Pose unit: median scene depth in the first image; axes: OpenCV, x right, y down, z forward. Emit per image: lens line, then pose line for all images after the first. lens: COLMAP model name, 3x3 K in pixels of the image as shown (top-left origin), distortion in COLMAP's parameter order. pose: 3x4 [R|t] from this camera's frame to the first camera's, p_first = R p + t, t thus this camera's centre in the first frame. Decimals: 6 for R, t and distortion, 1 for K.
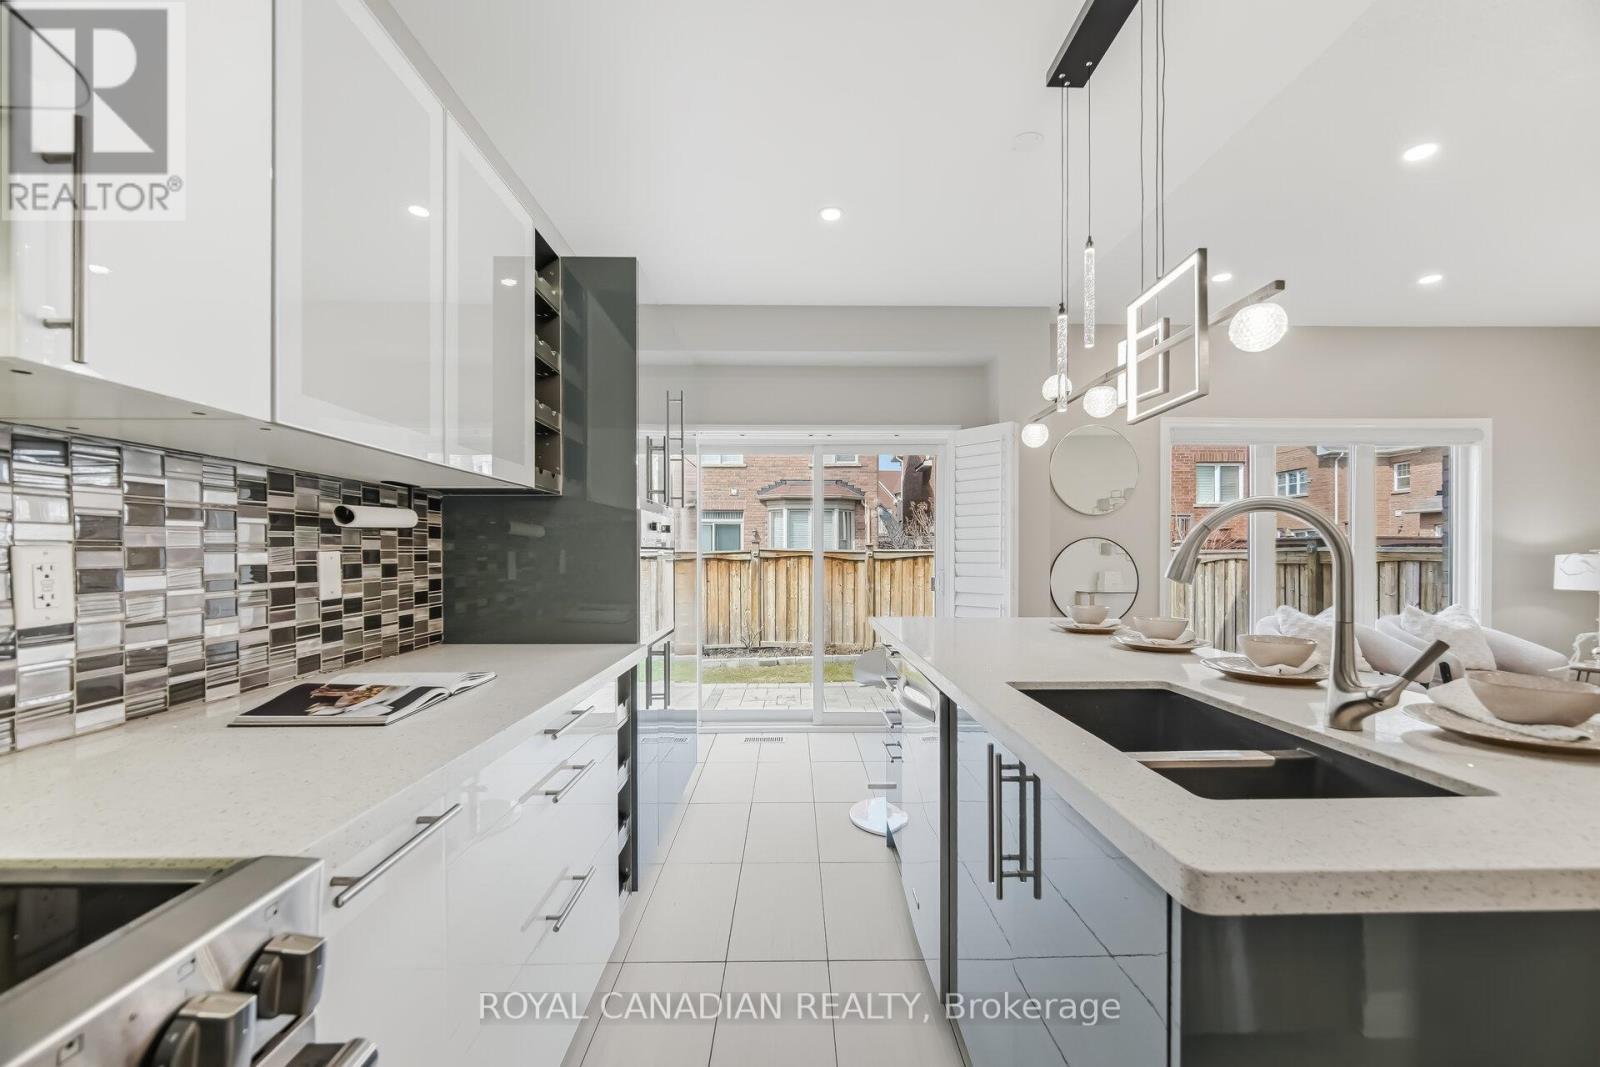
lens RADIAL K [[639.7, 0, 795.5], [0, 639.7, 555.2], [0, 0, 1]] dist [0.000889, 0.000927]
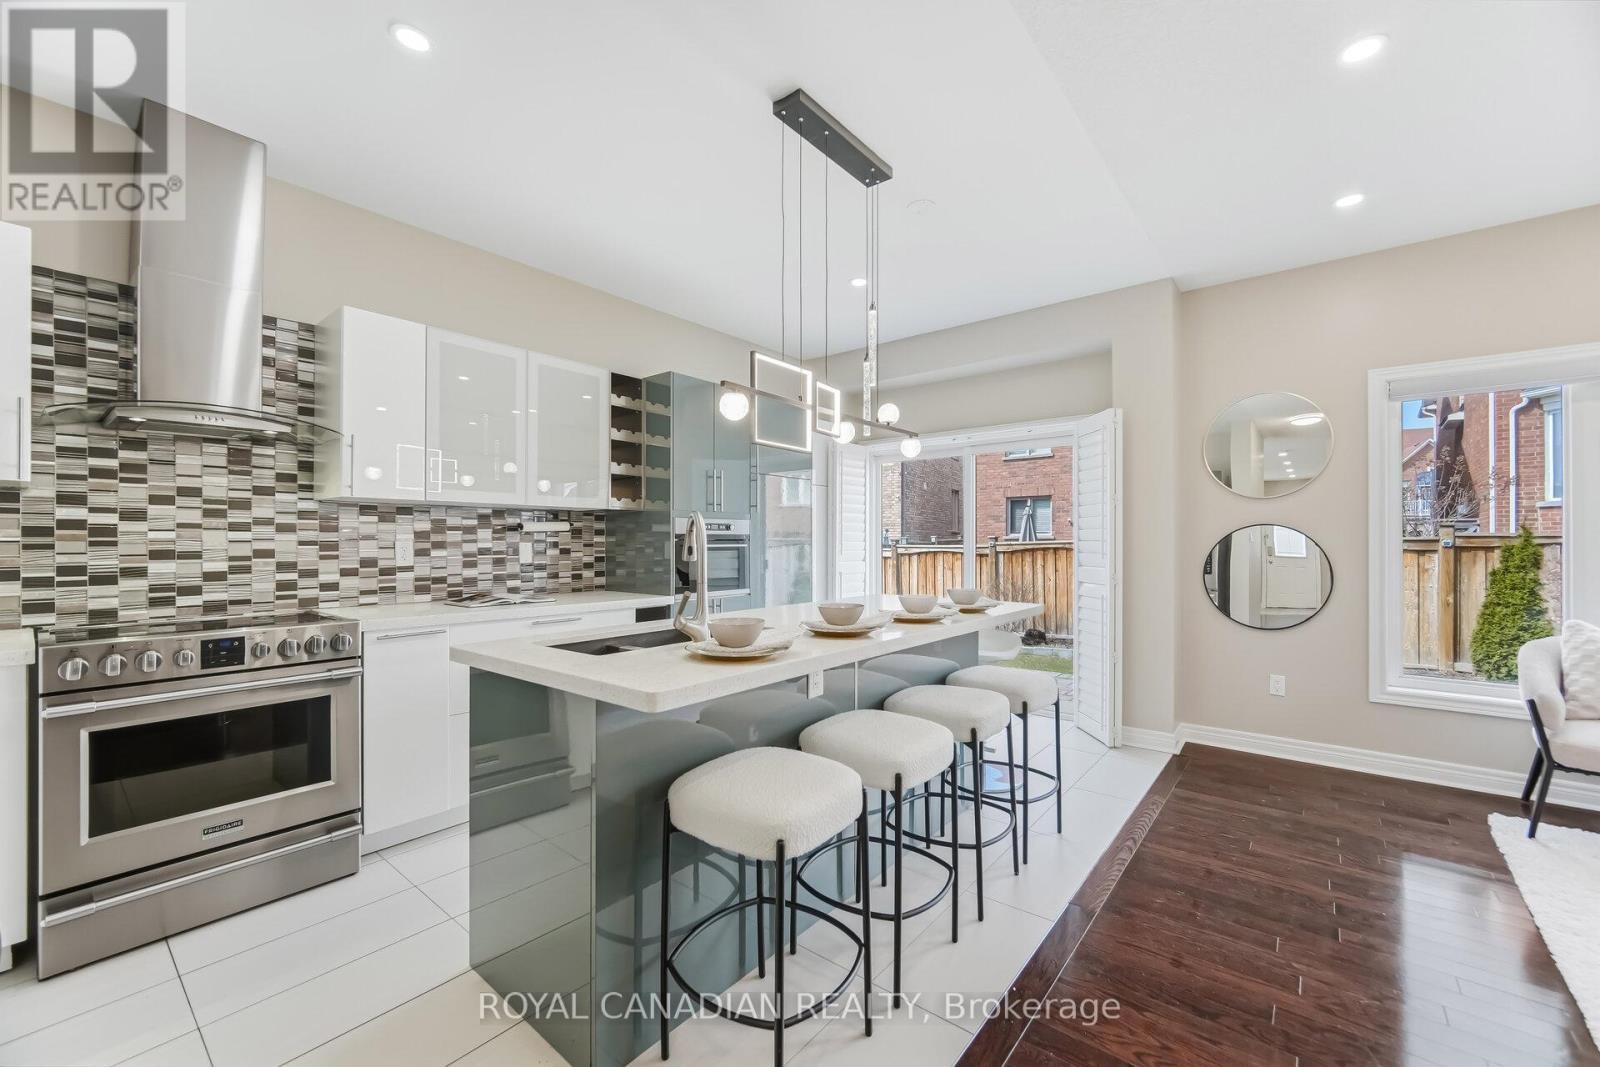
lens RADIAL K [[639.7, 0, 801.0], [0, 639.7, 545.2], [0, 0, 1]] dist [0.000889, 0.000927]
pose [[0.764369, 0.001192, -0.644778, 1.523630], [-0.000832, 0.999999, 0.000863, 0.001429], [0.644779, -0.000124, 0.764369, -0.106292]]
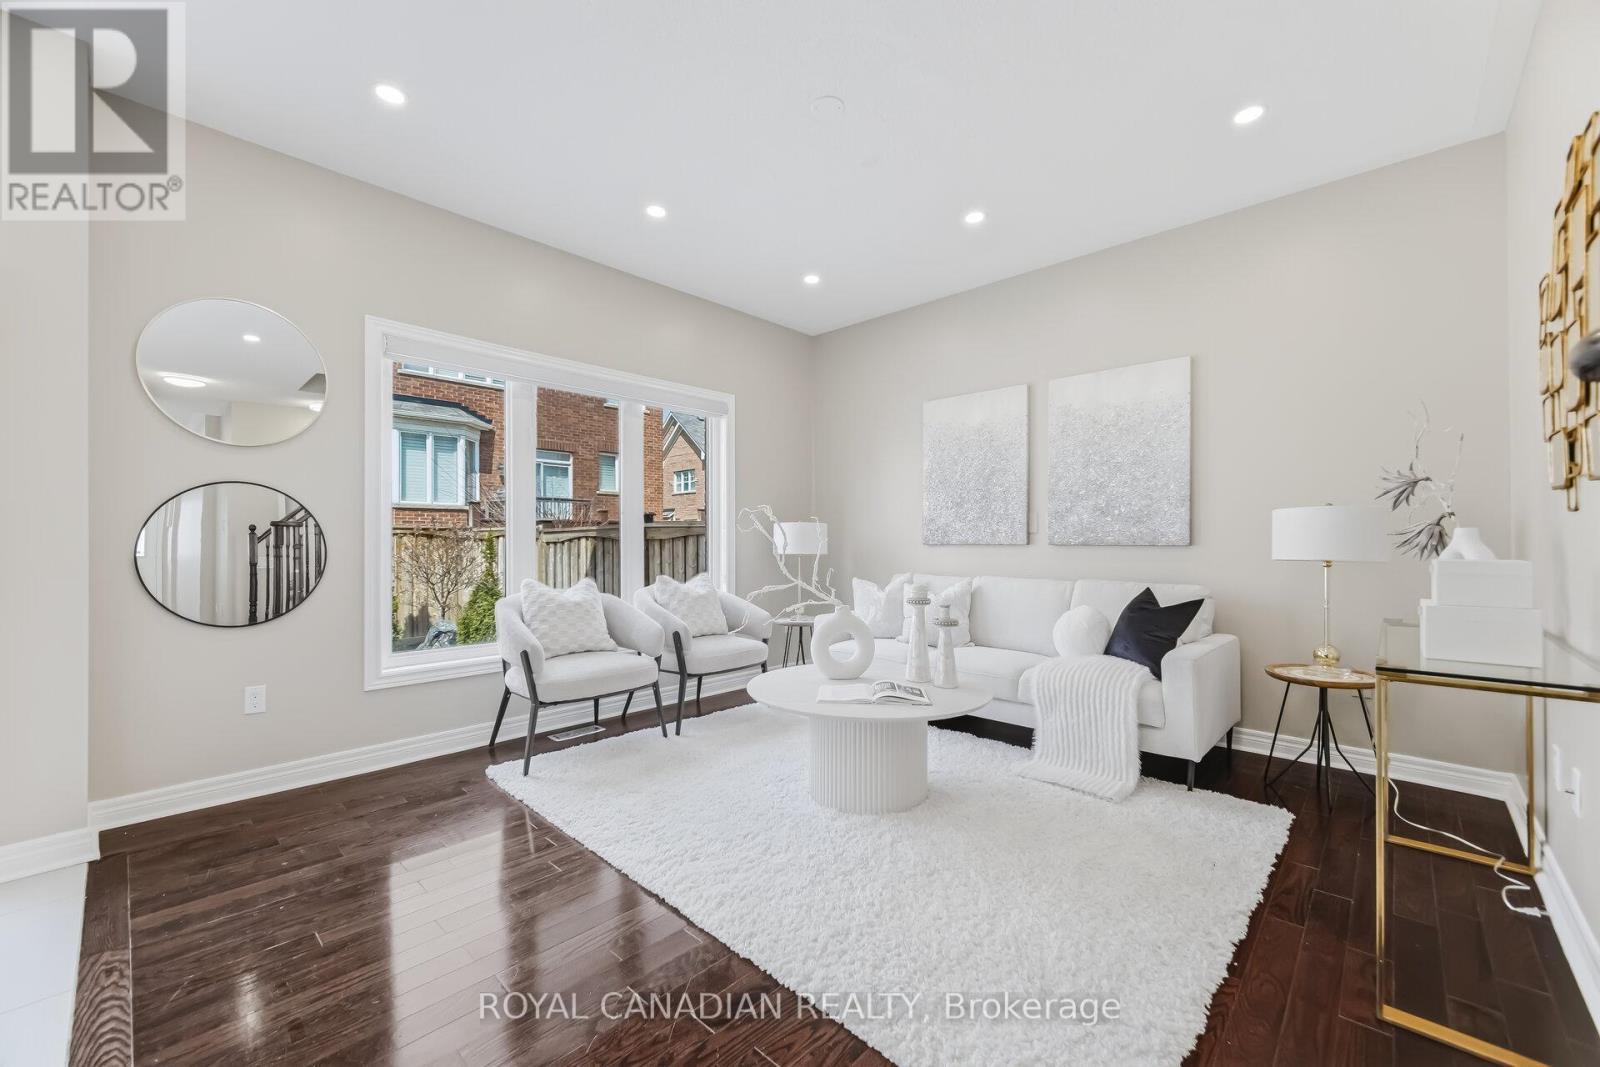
lens RADIAL K [[639.7, 0, 786.5], [0, 639.7, 539.9], [0, 0, 1]] dist [0.000889, 0.000927]
pose [[0.700666, -0.000169, 0.713490, 1.110188], [0.005990, 0.999966, -0.005646, 0.097694], [-0.713464, 0.008230, 0.700643, 0.556554]]
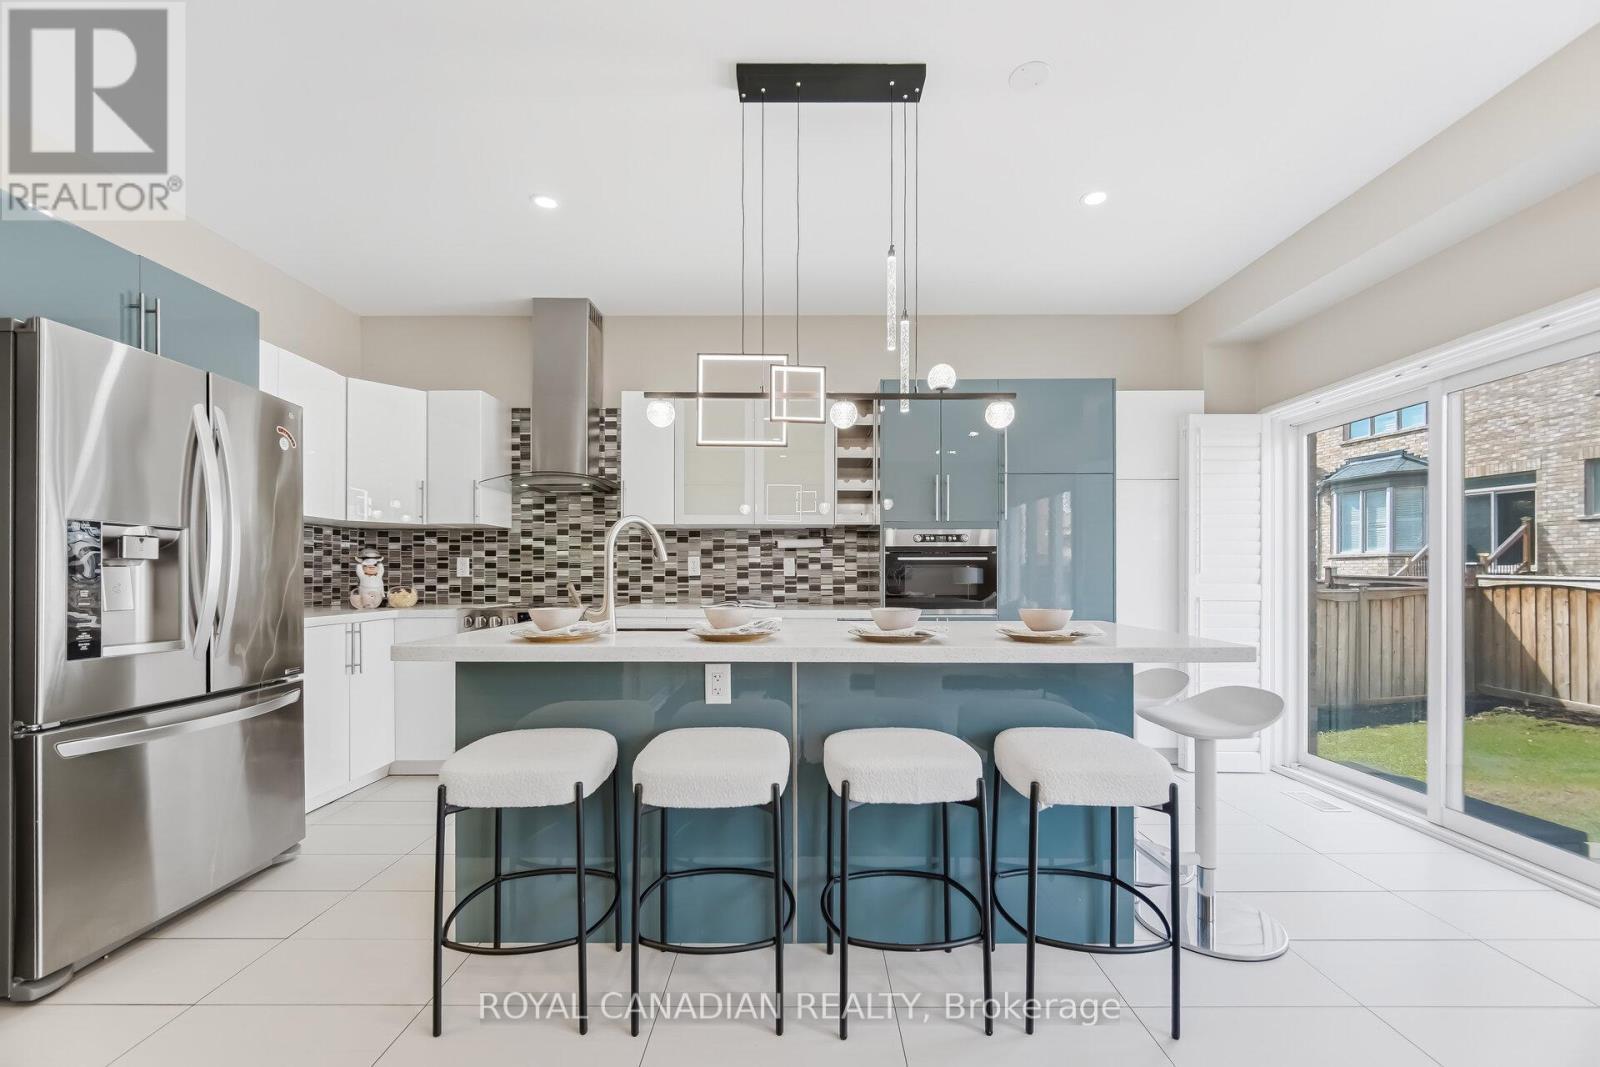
lens RADIAL K [[639.7, 0, 788.8], [0, 639.7, 577.5], [0, 0, 1]] dist [0.000889, 0.000927]
pose [[-0.012220, 0.007291, -0.999899, 1.927506], [-0.003837, 0.999966, 0.007339, 0.056469], [0.999918, 0.003926, -0.012191, 1.060386]]
